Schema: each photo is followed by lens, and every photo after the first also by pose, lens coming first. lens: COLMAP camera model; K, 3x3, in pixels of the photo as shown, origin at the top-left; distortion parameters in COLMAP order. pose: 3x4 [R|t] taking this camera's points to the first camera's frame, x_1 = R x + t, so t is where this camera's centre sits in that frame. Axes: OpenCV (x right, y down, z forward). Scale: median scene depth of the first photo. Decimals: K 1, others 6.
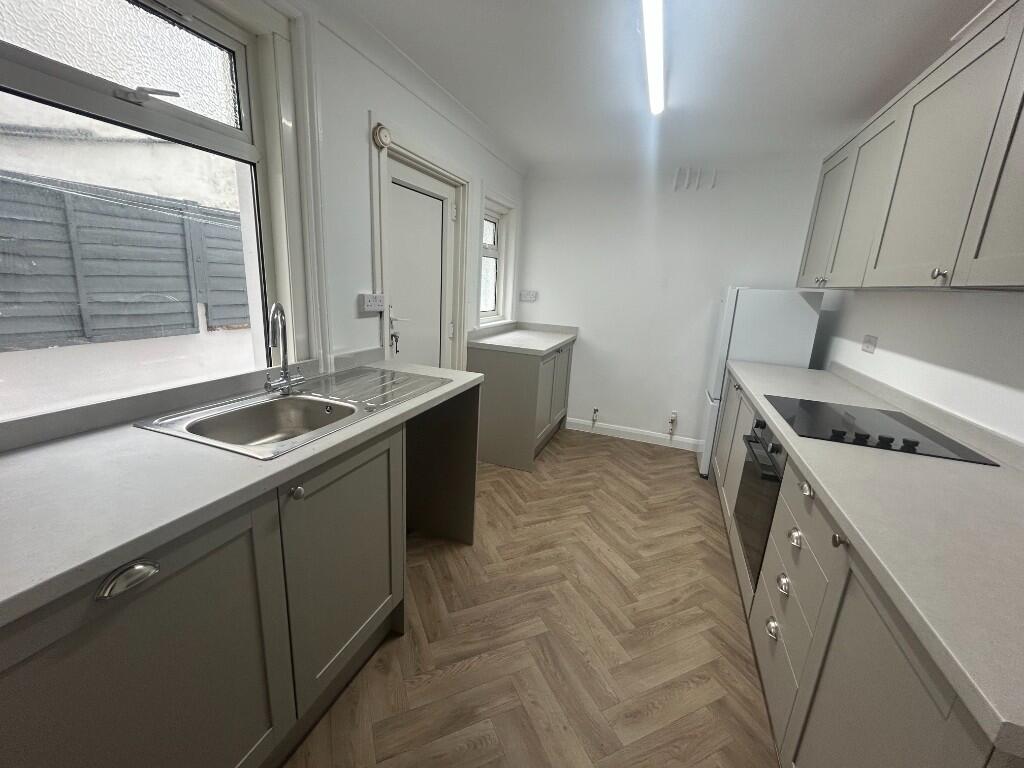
lens RADIAL K [[415.0, 0, 512.0], [0, 415.0, 384.0], [0, 0, 1]] dist [-0.002494, 0.000845]
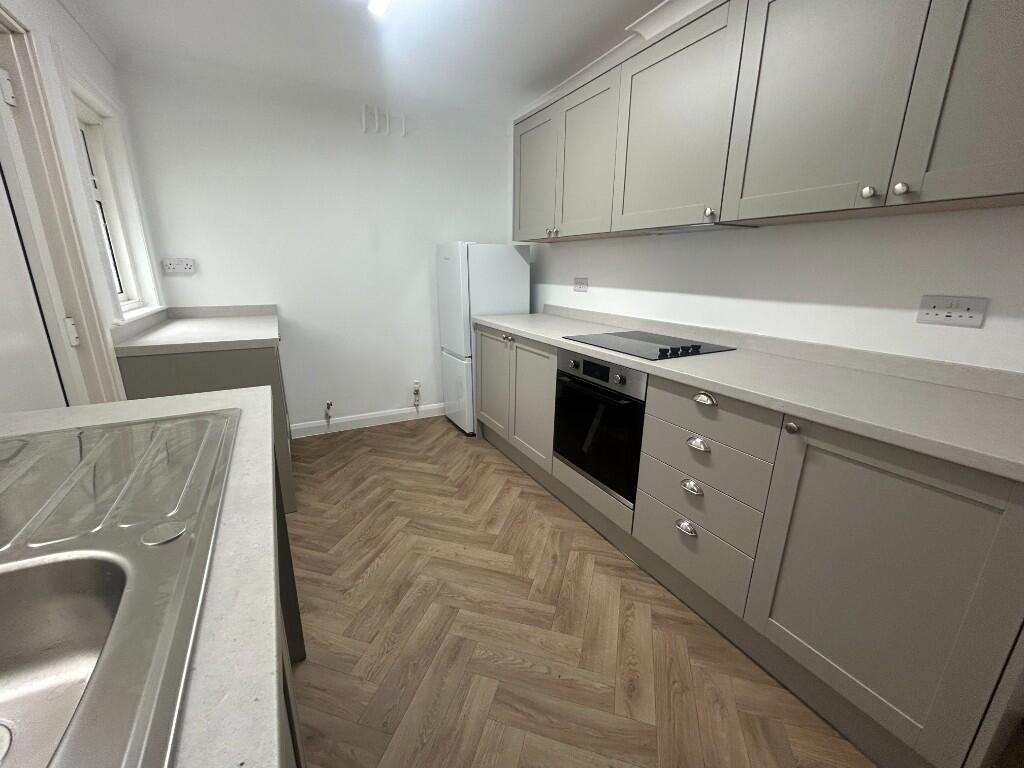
lens RADIAL K [[415.0, 0, 512.0], [0, 415.0, 384.0], [0, 0, 1]] dist [-0.002494, 0.000845]
pose [[0.650308, -0.251001, 0.717006, -0.242730], [0.208444, 0.966570, 0.149311, -0.039140], [-0.730514, 0.052358, 0.680888, 0.334841]]
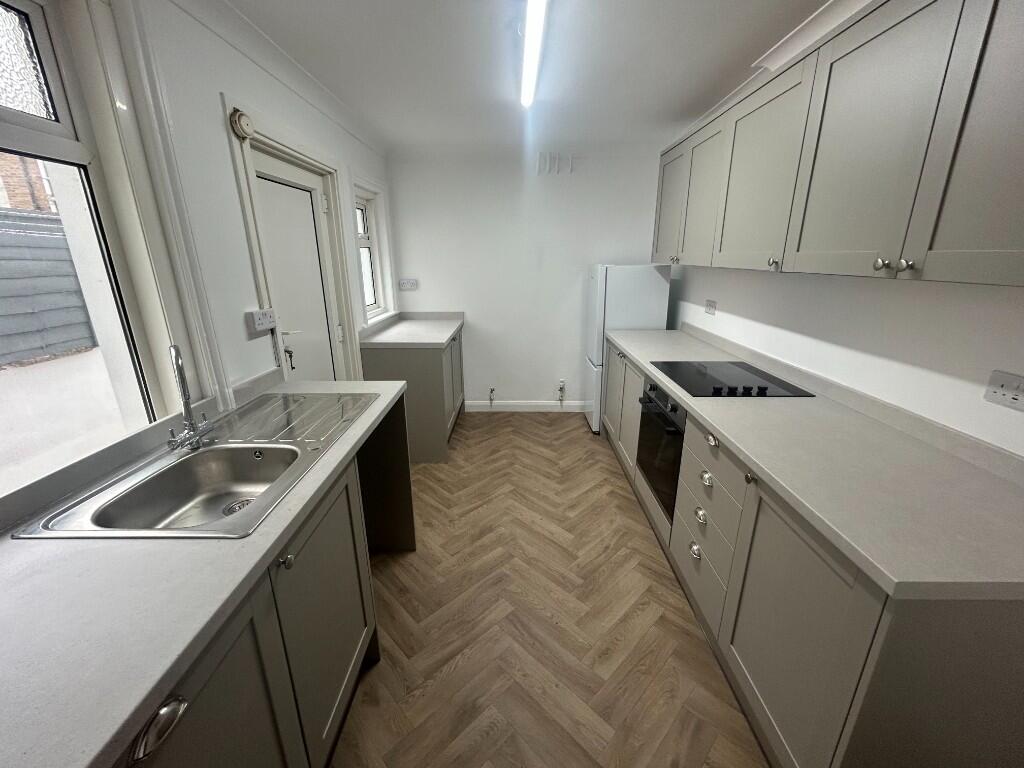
lens RADIAL K [[415.0, 0, 512.0], [0, 415.0, 384.0], [0, 0, 1]] dist [-0.002494, 0.000845]
pose [[0.937373, -0.158919, 0.309963, -0.127484], [0.138375, 0.986522, 0.087327, -0.062621], [-0.319664, -0.038966, 0.946730, -0.002433]]
